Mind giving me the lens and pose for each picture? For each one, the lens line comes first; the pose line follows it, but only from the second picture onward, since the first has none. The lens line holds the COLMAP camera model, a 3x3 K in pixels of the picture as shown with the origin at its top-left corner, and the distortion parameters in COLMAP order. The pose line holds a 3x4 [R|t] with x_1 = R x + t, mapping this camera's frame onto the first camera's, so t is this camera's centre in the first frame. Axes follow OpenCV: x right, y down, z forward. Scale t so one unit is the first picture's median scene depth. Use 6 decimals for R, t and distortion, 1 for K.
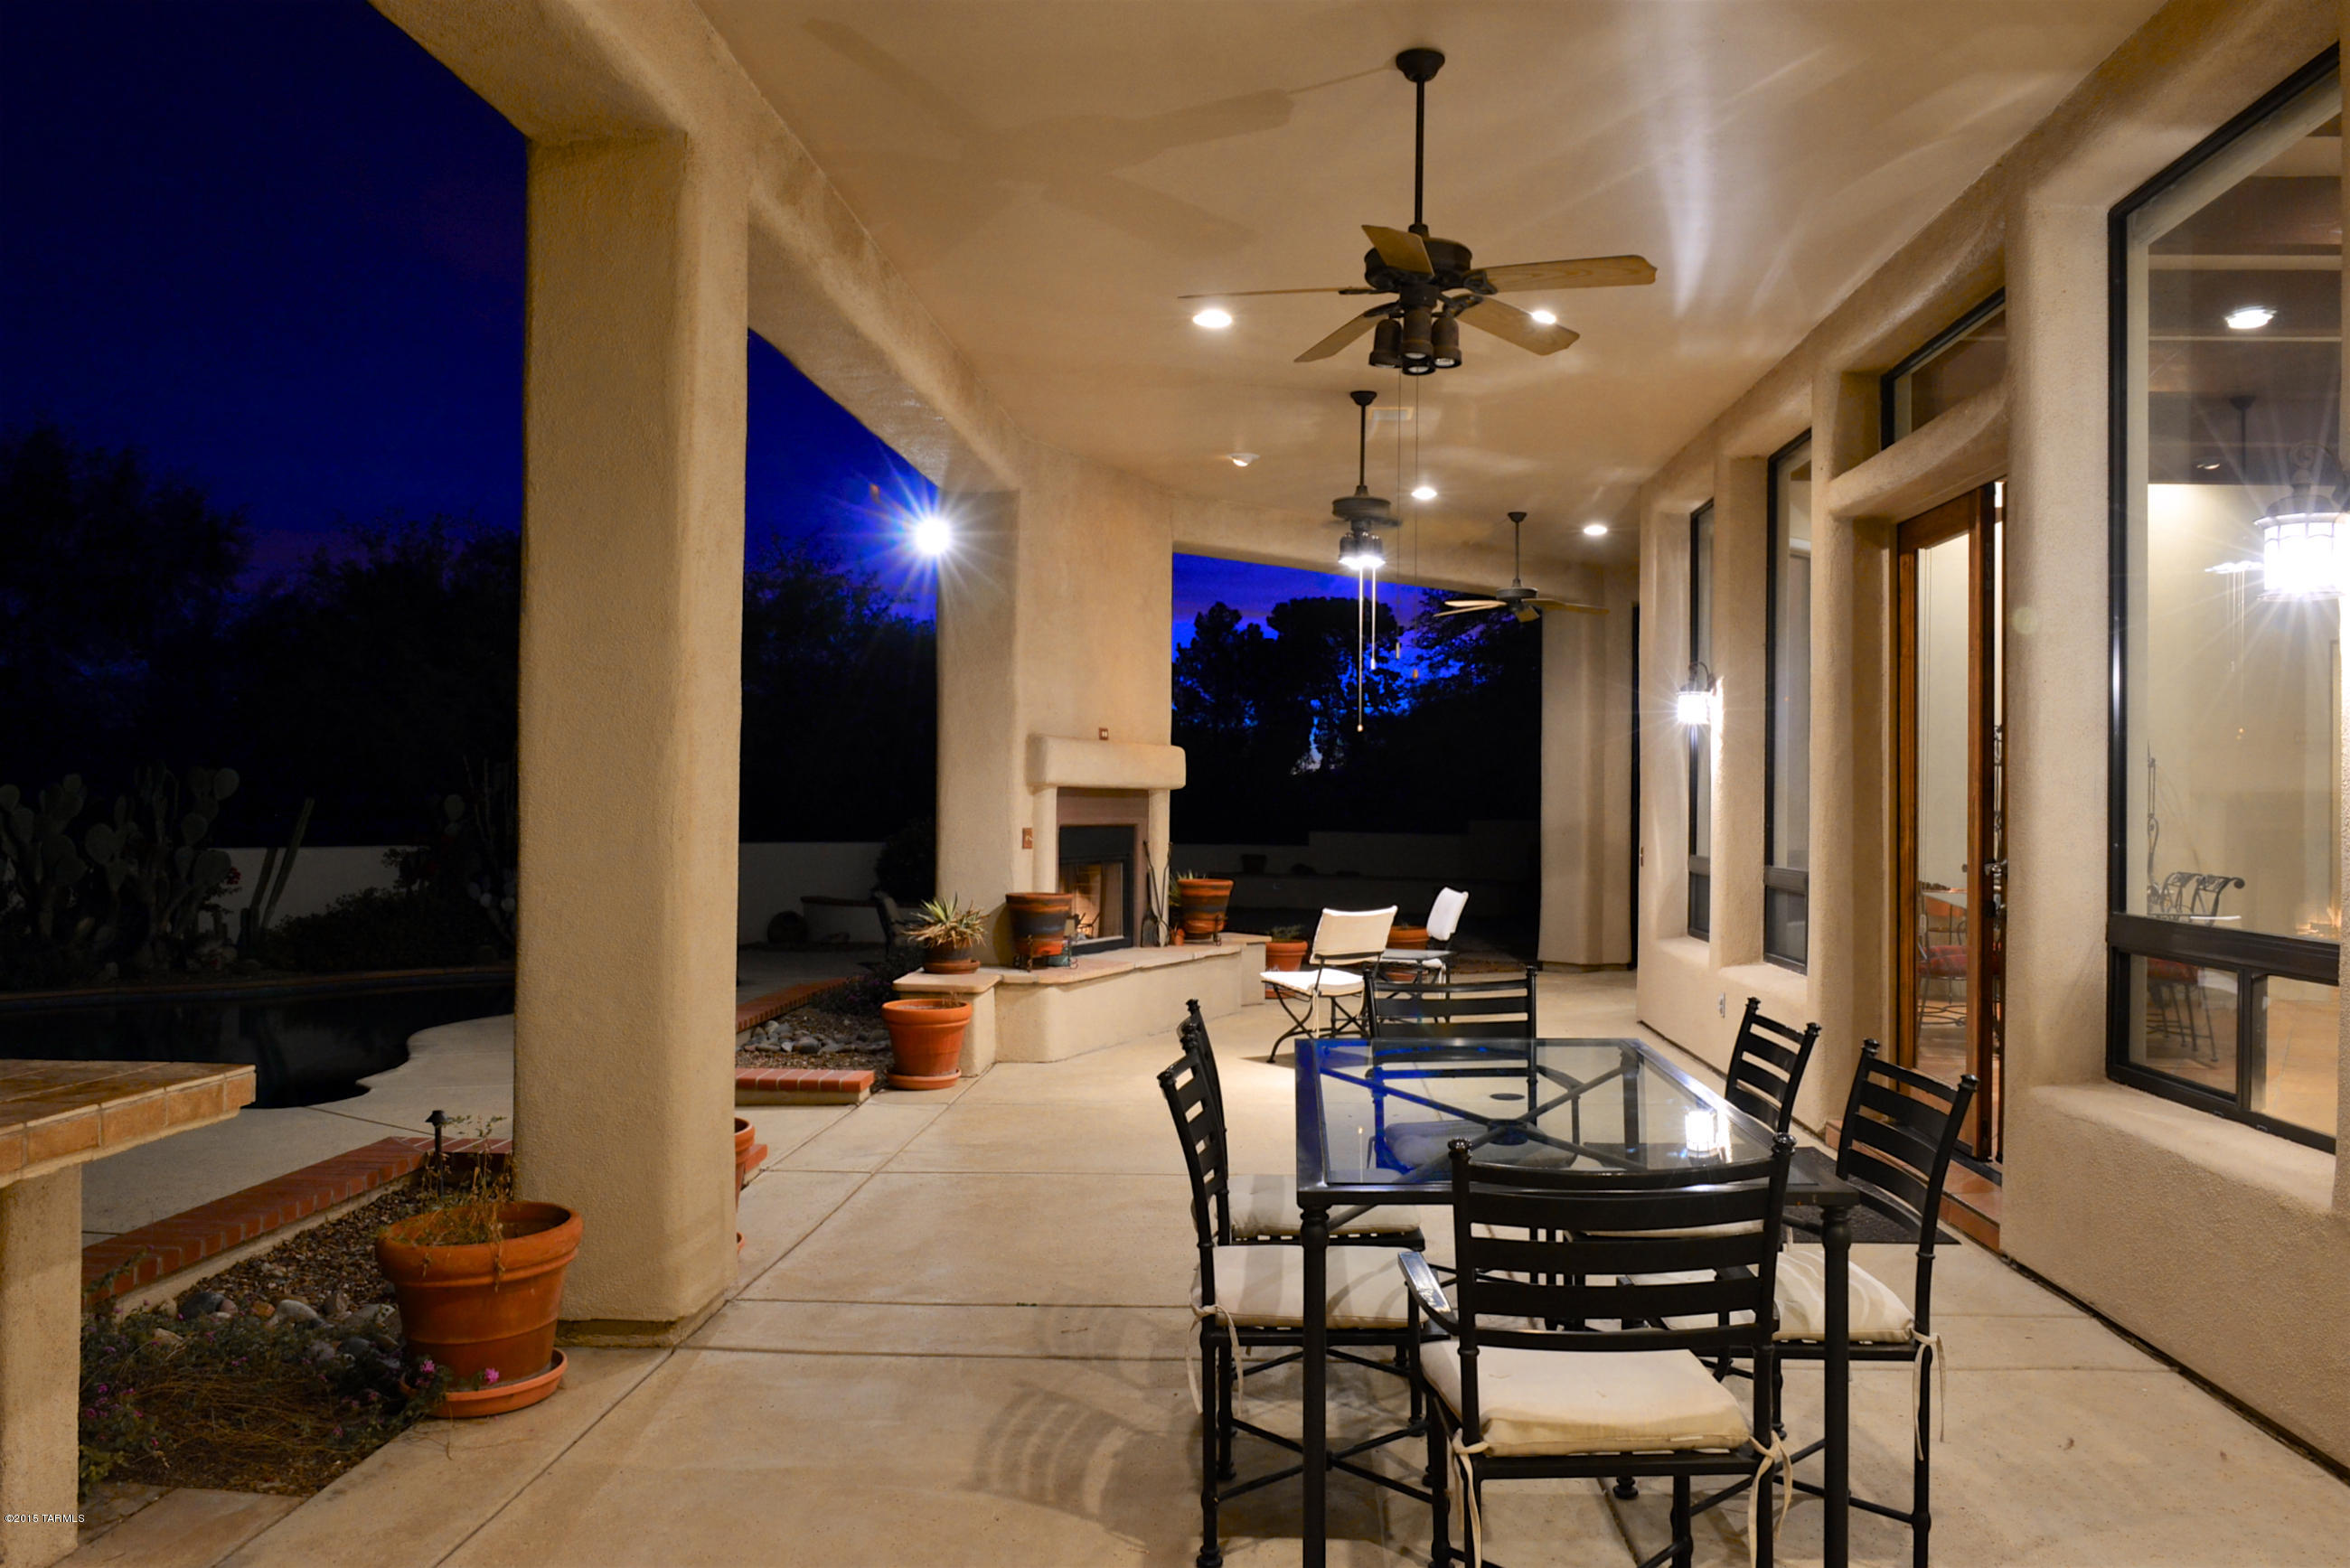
lens RADIAL K [[1803.2, 0, 1175.0], [0, 1803.2, 784.0], [0, 0, 1]] dist [-0.016913, -0.001025]
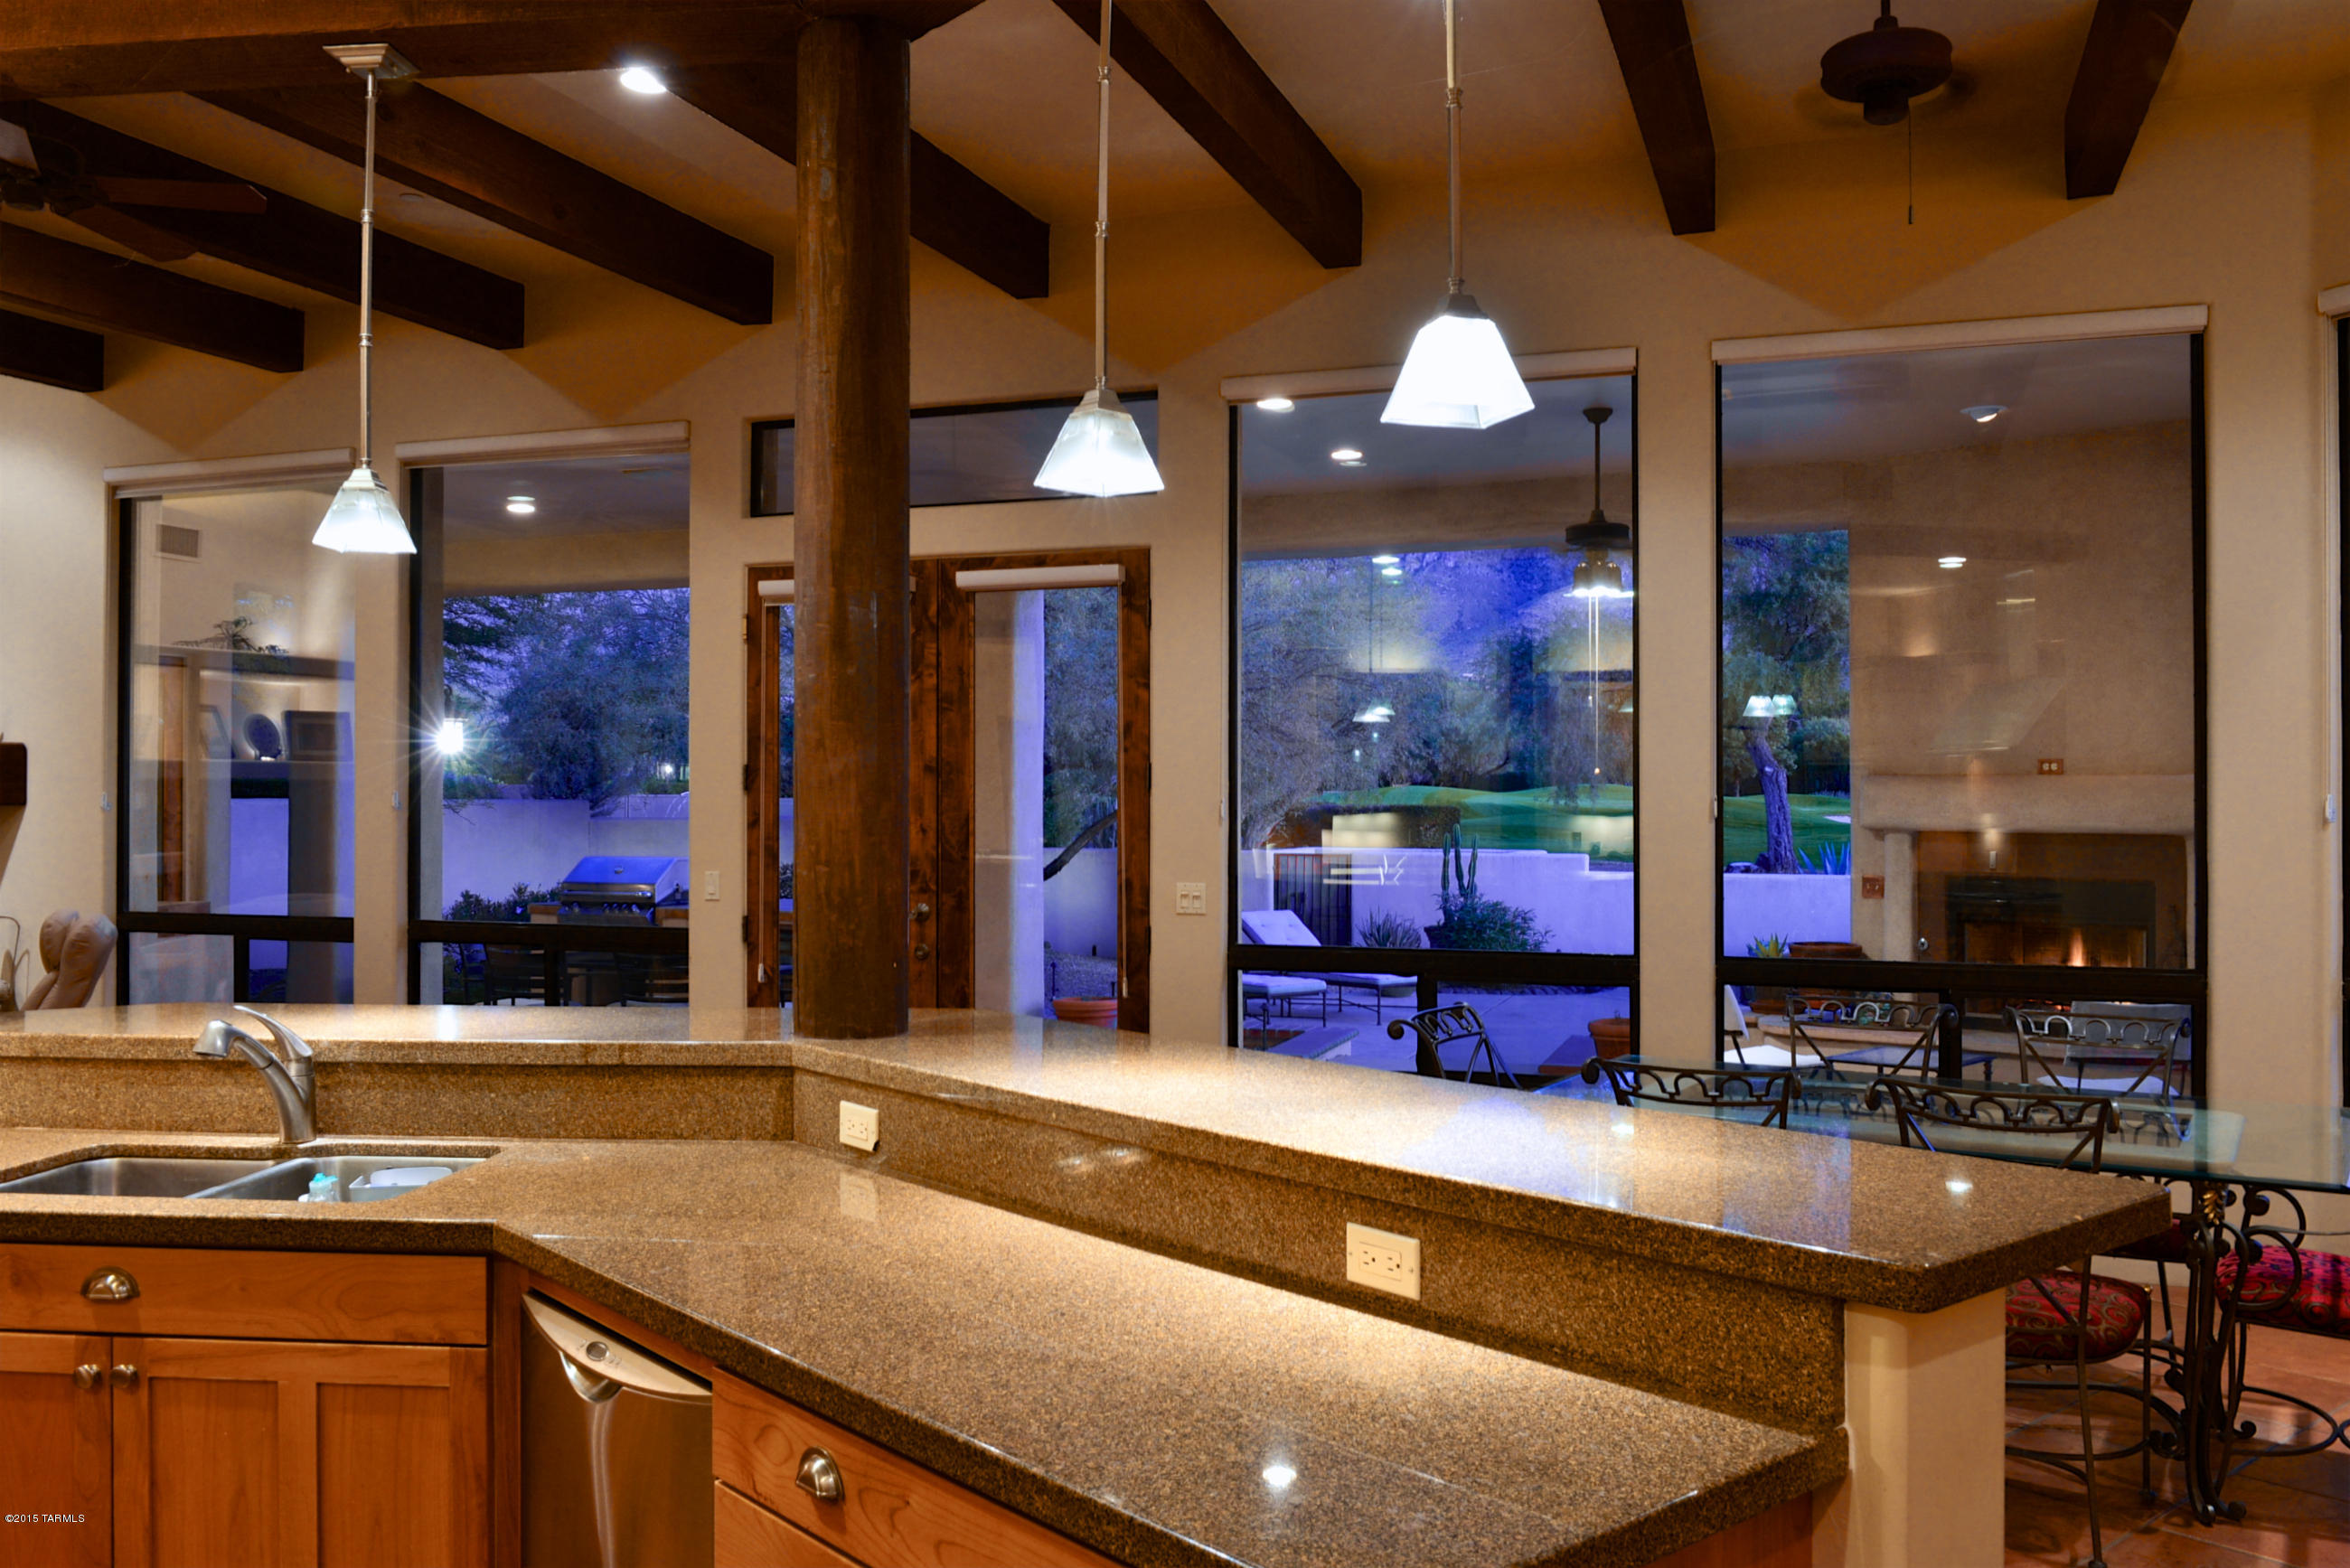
lens RADIAL K [[1878.6, 0, 1160.7], [0, 1878.6, 782.6], [0, 0, 1]] dist [-0.019102, -0.009022]
pose [[-0.291870, -0.020553, -0.956237, 0.824160], [0.003335, 0.999741, -0.022506, -0.002881], [0.956452, -0.009758, -0.291726, 0.803530]]
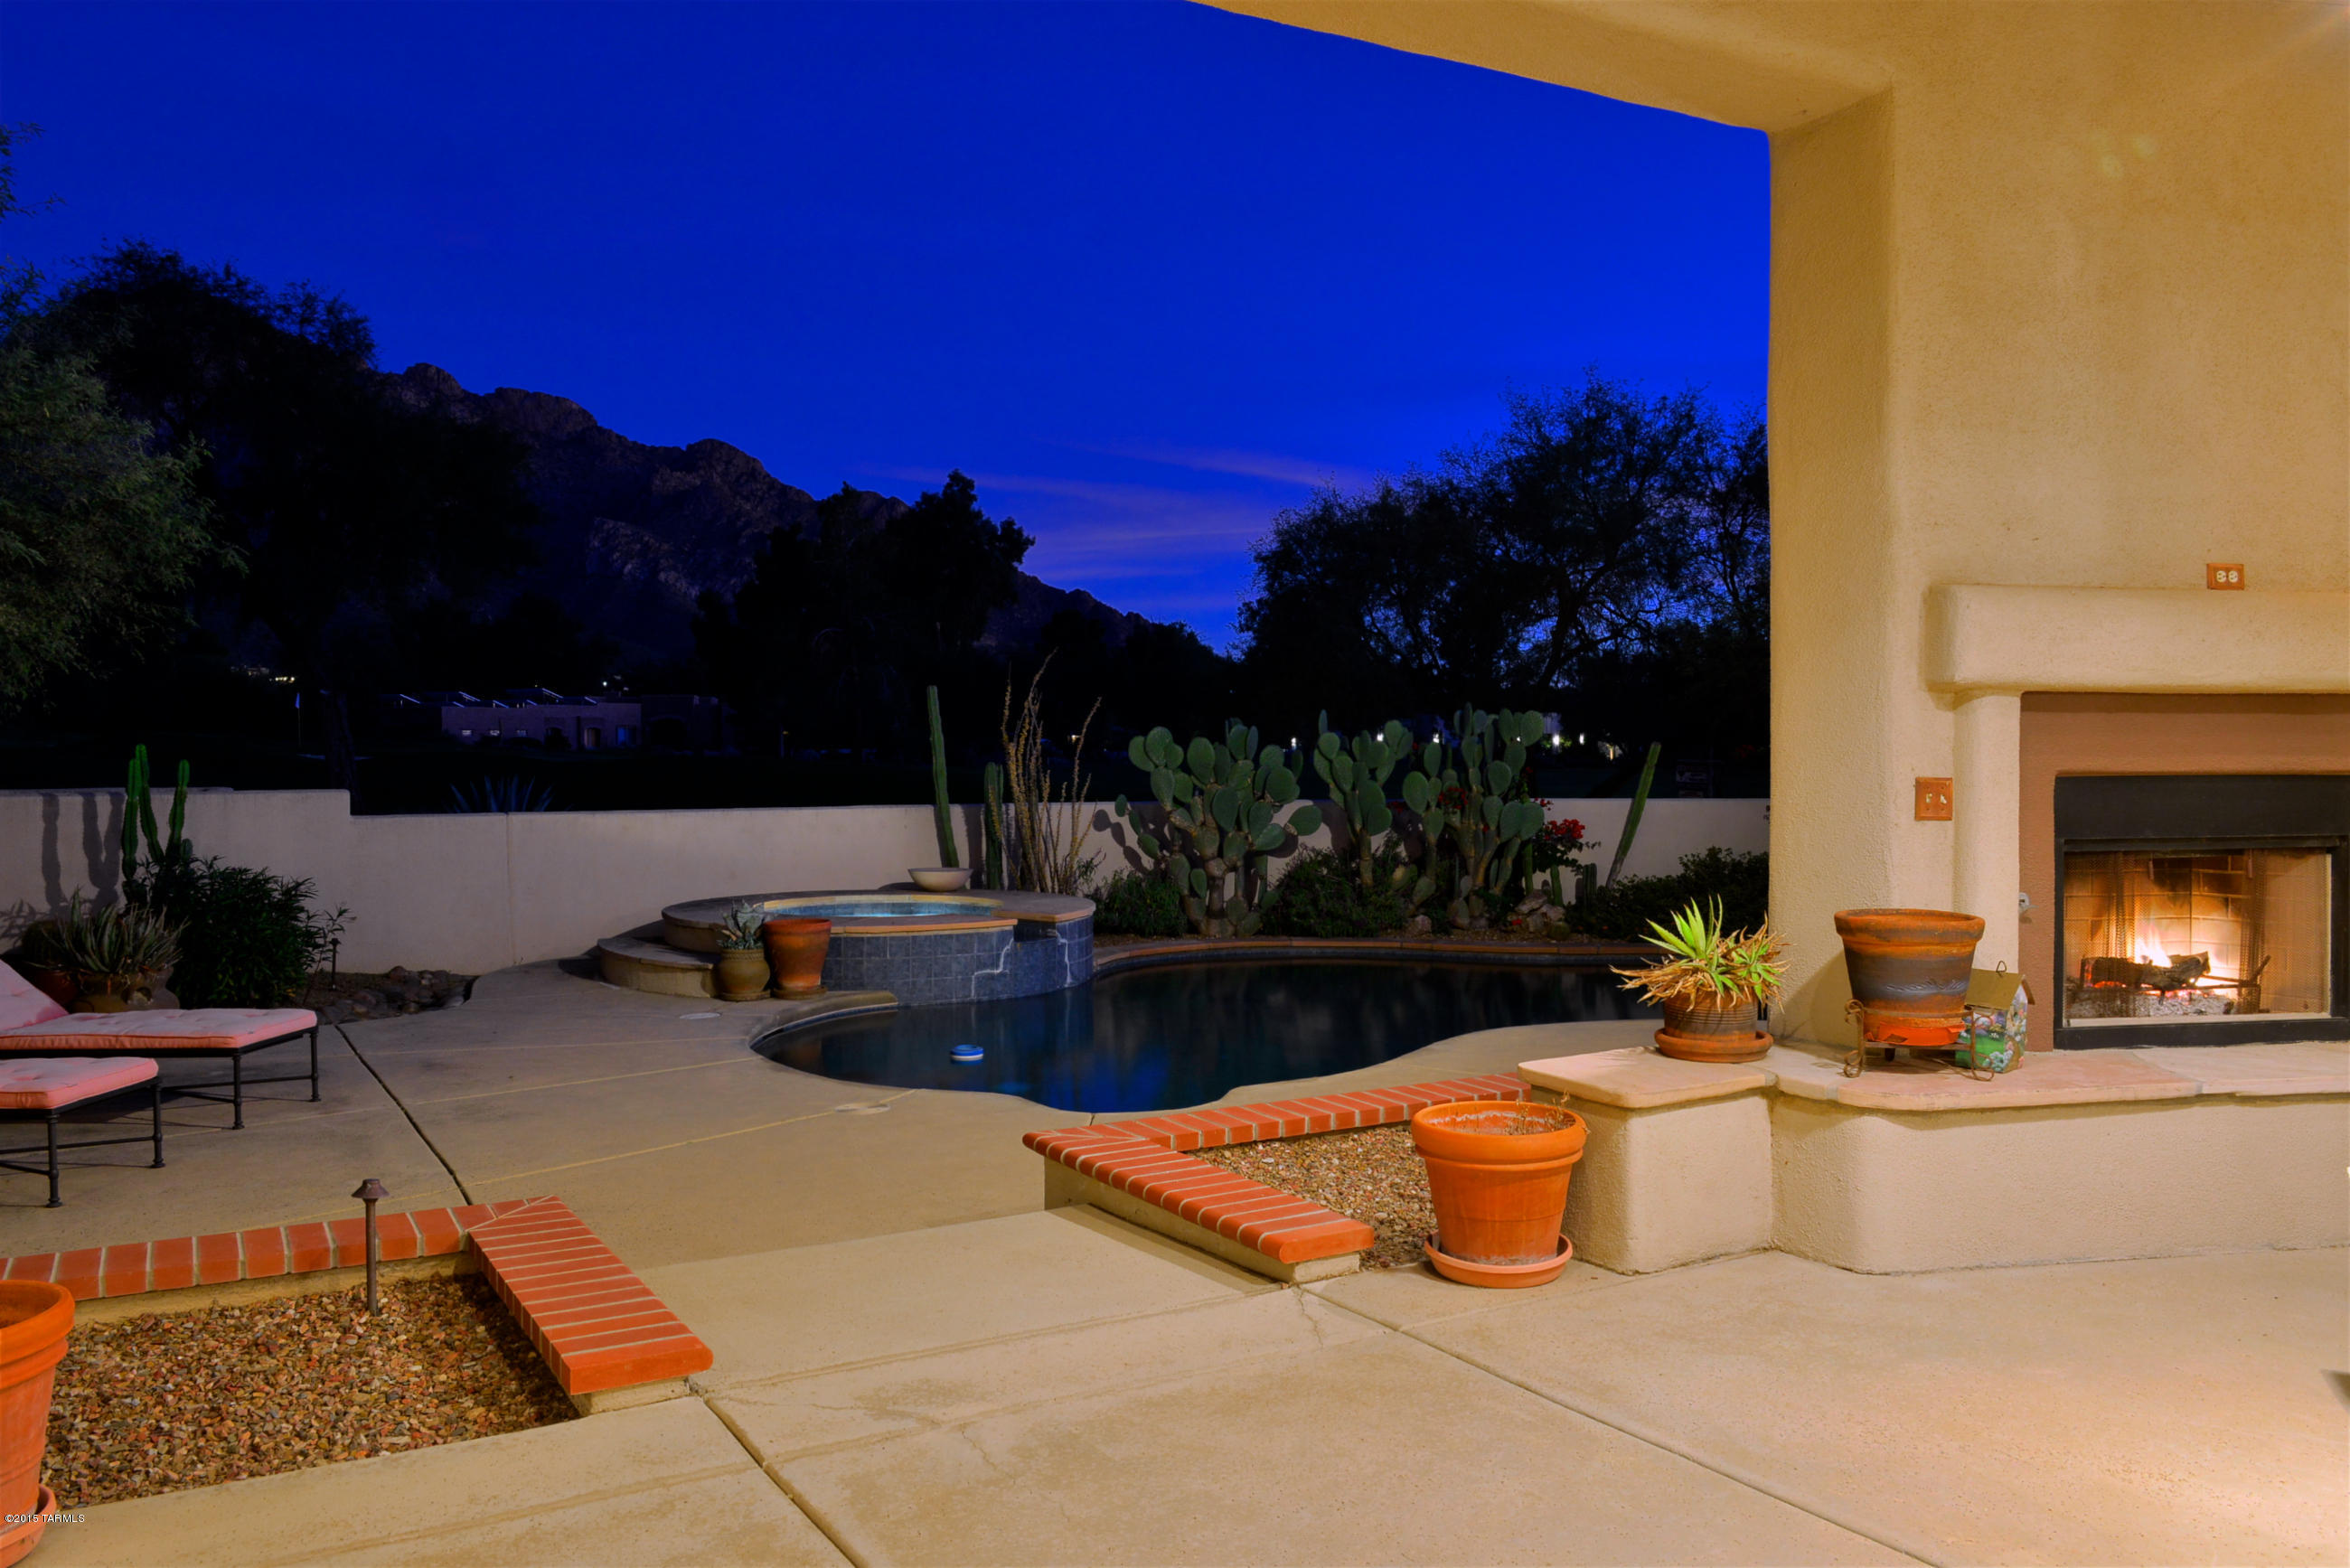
lens RADIAL K [[1771.0, 0, 1168.7], [0, 1771.0, 778.1], [0, 0, 1]] dist [-0.020580, -0.012669]
pose [[0.544906, 0.003131, -0.838491, 0.178489], [0.016672, 0.999755, 0.014567, 0.012010], [0.838332, -0.021918, 0.544720, 0.488110]]
